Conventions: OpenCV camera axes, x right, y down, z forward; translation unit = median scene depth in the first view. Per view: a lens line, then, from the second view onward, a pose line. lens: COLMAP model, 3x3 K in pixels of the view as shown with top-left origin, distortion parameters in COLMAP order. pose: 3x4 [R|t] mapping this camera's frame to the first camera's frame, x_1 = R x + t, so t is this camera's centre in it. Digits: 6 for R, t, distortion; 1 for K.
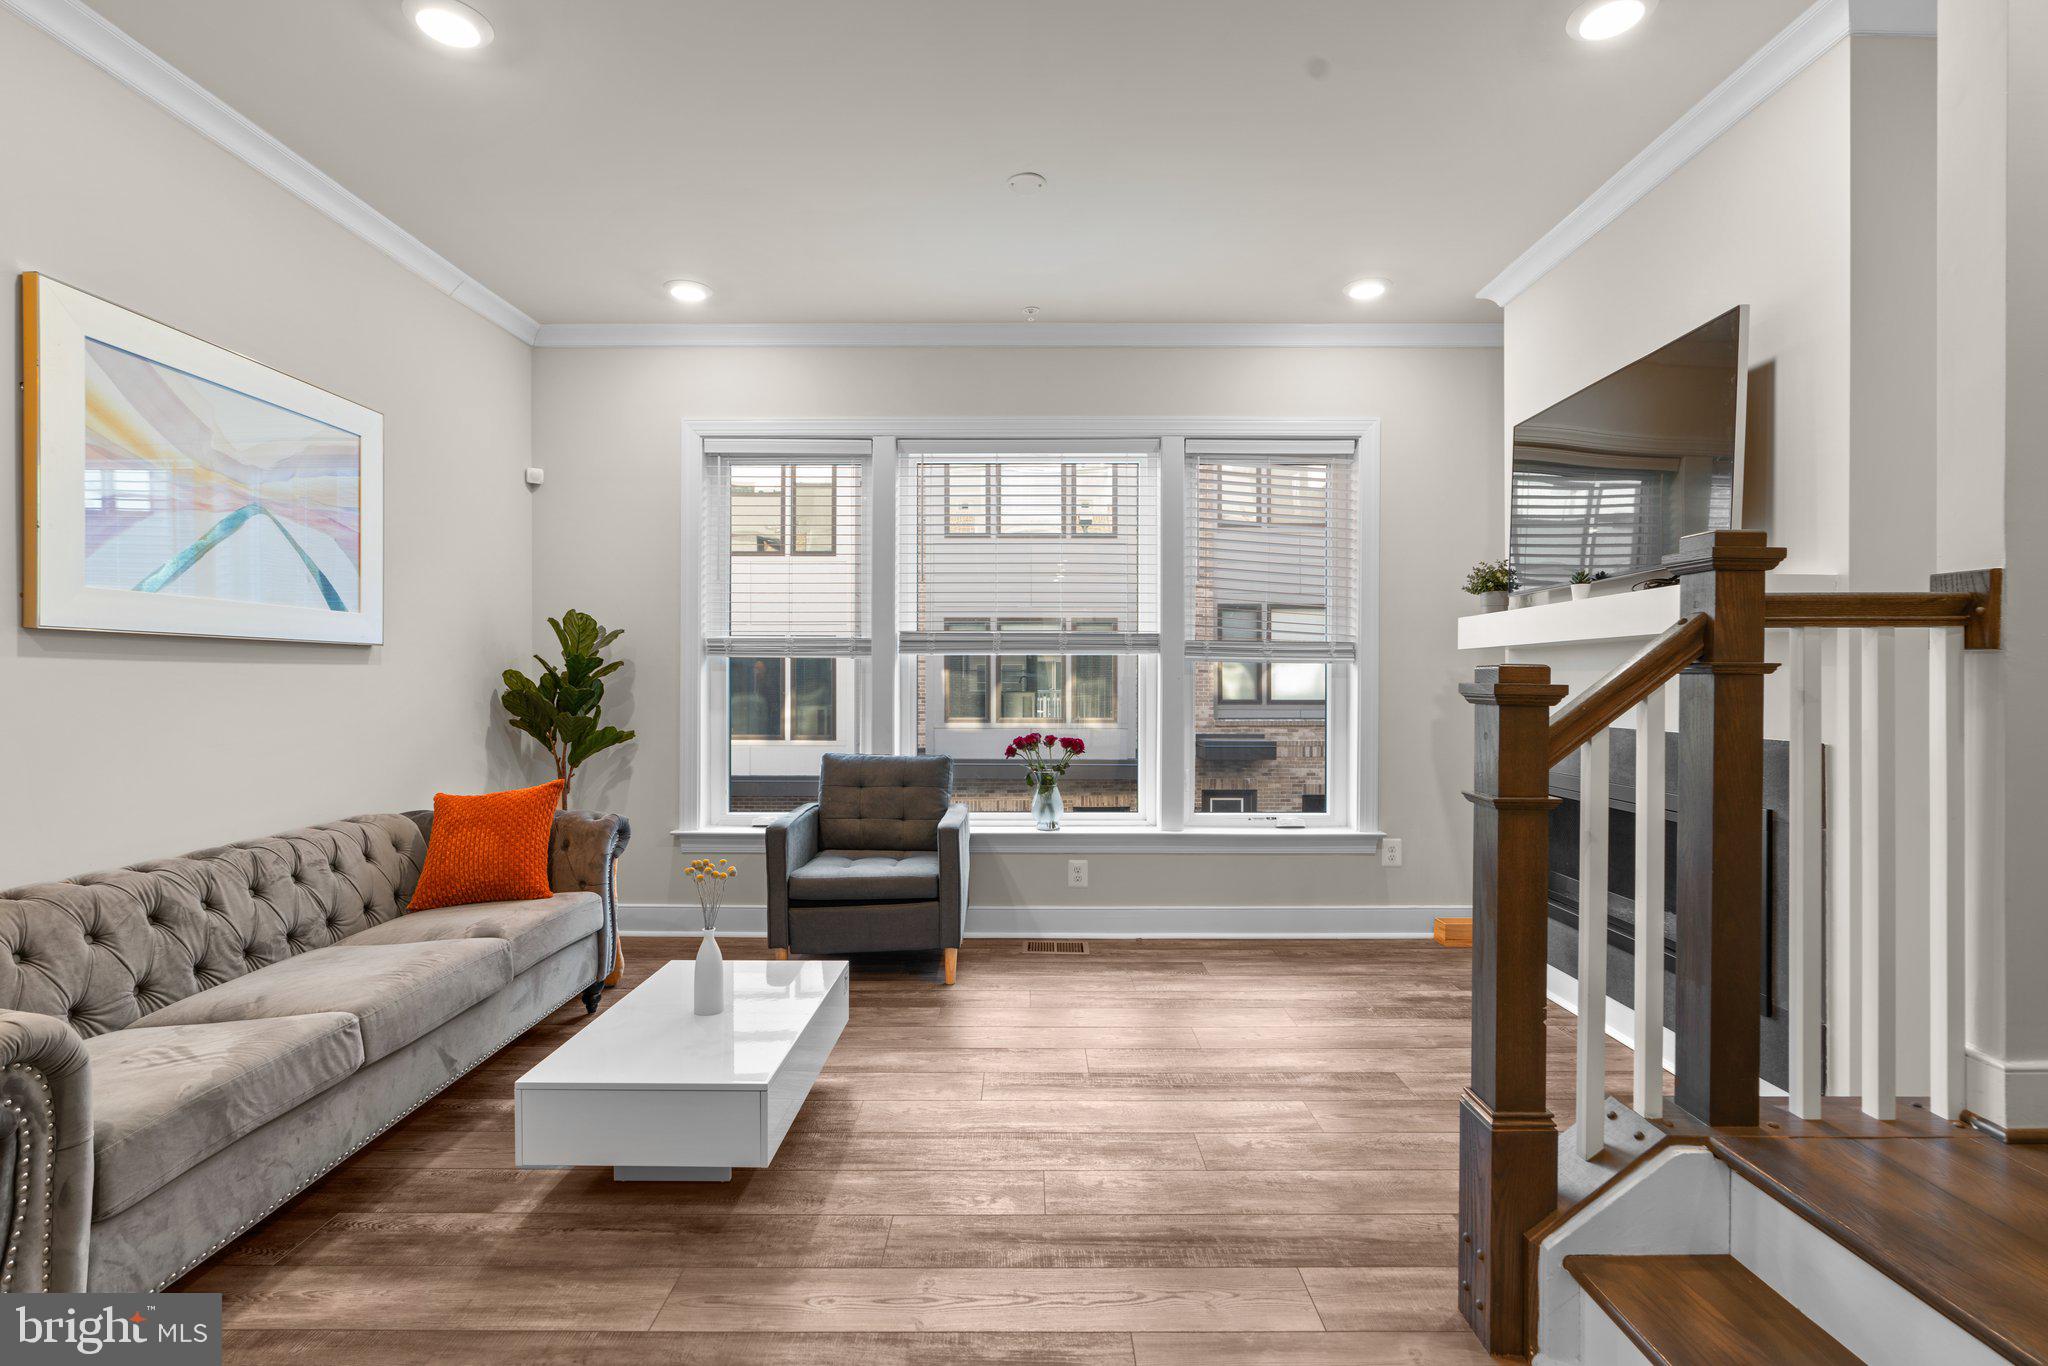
lens RADIAL K [[928.2, 0, 1030.0], [0, 928.2, 695.5], [0, 0, 1]] dist [-0.000835, 0.000446]
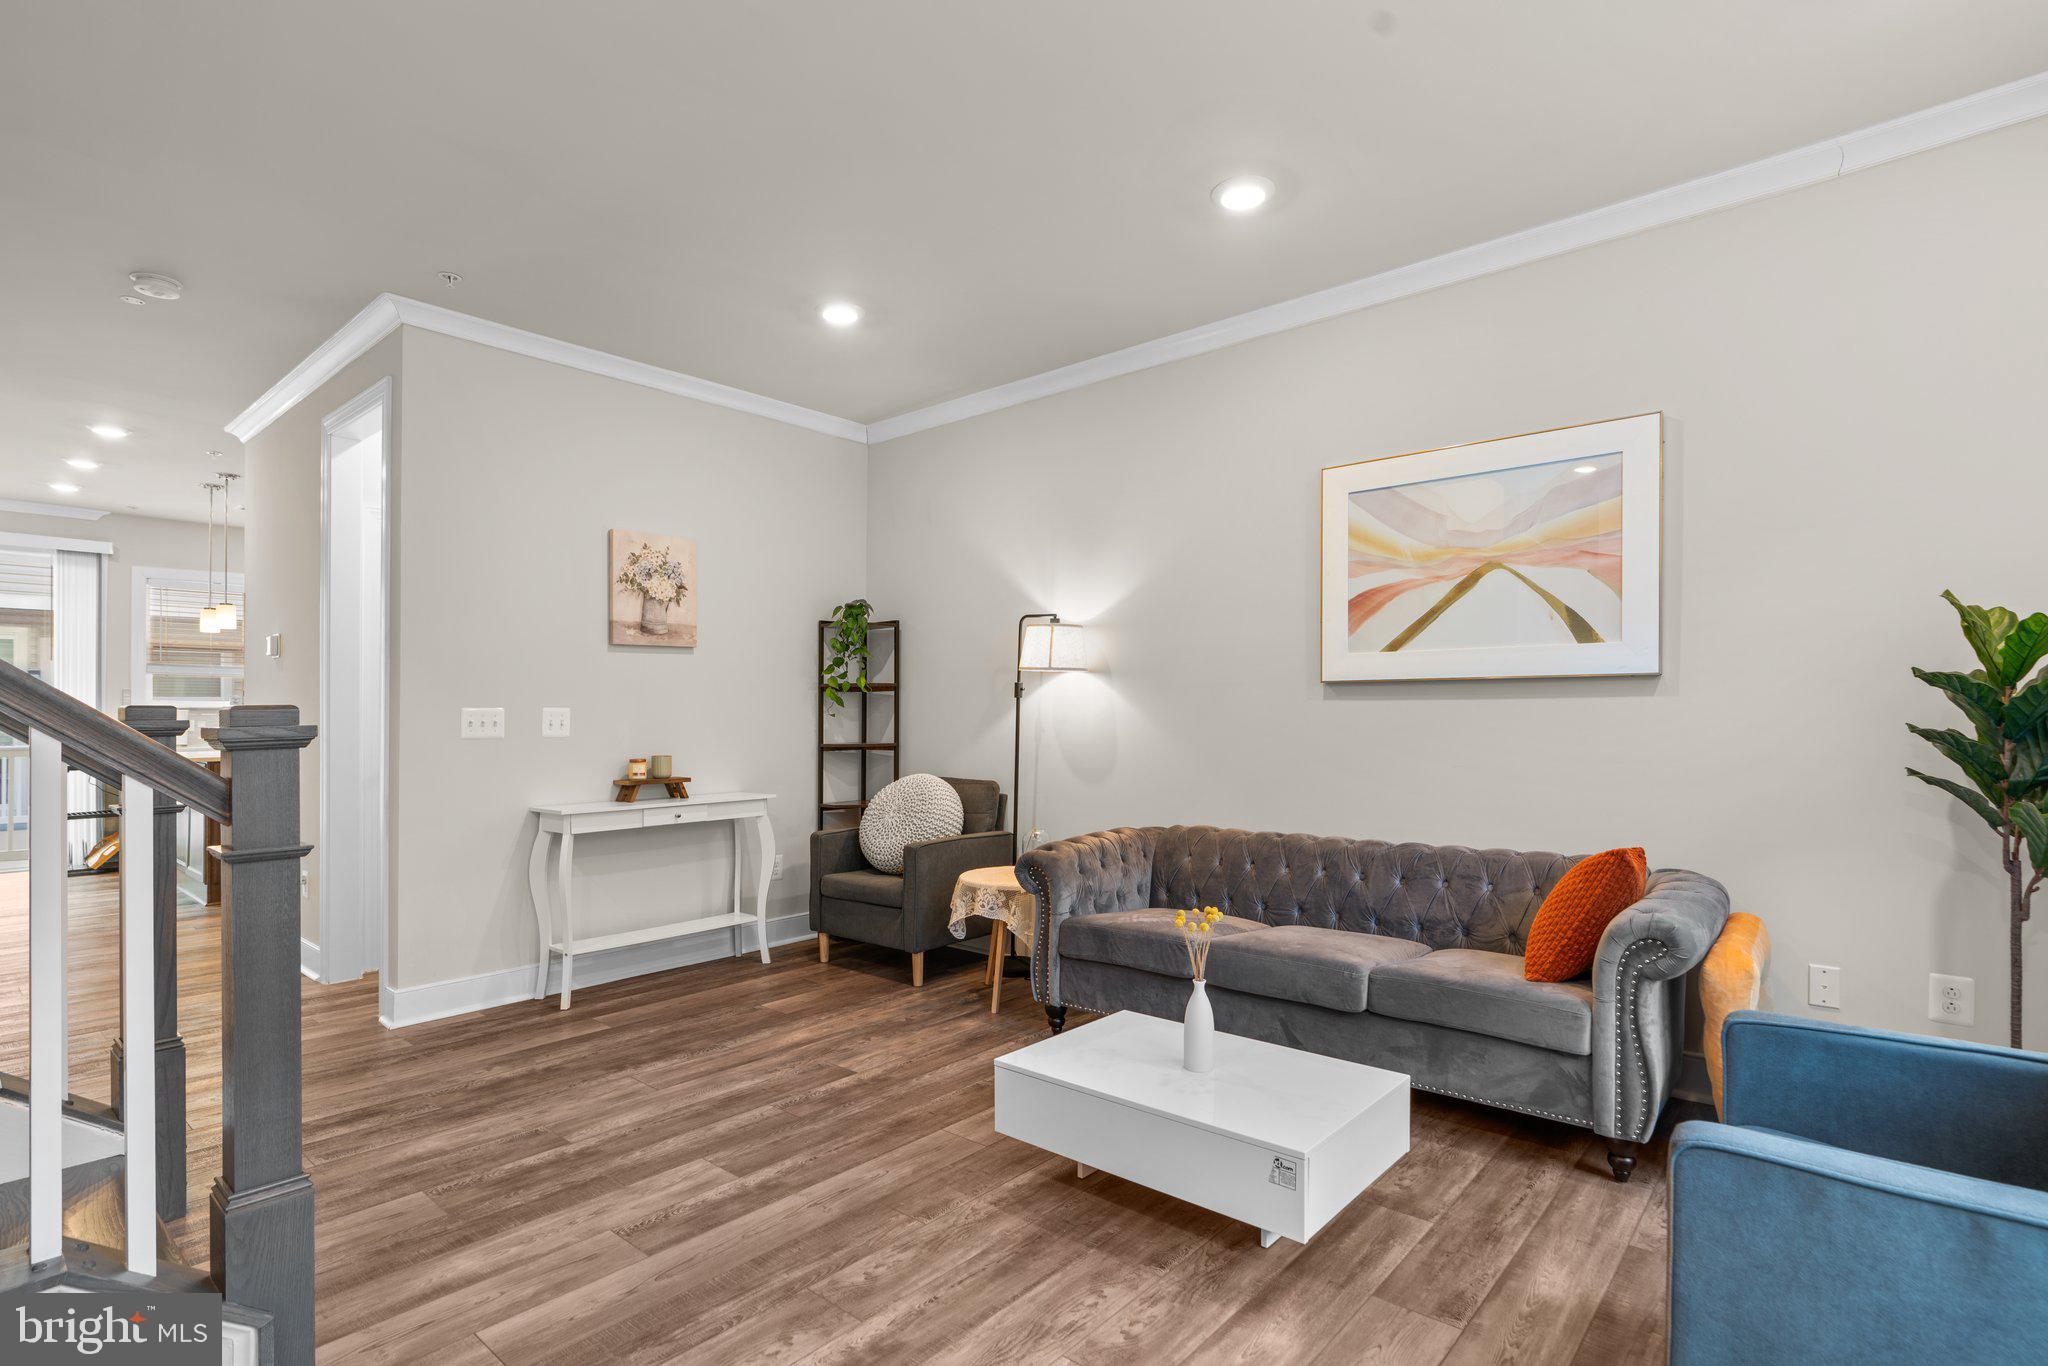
lens RADIAL K [[963.3, 0, 1030.2], [0, 963.3, 710.0], [0, 0, 1]] dist [-0.000318, 0.000096]
pose [[-0.657157, -0.002276, -0.753750, 0.472382], [-0.010547, 0.999925, 0.006176, -0.023498], [0.753680, 0.012009, -0.657132, 1.414328]]
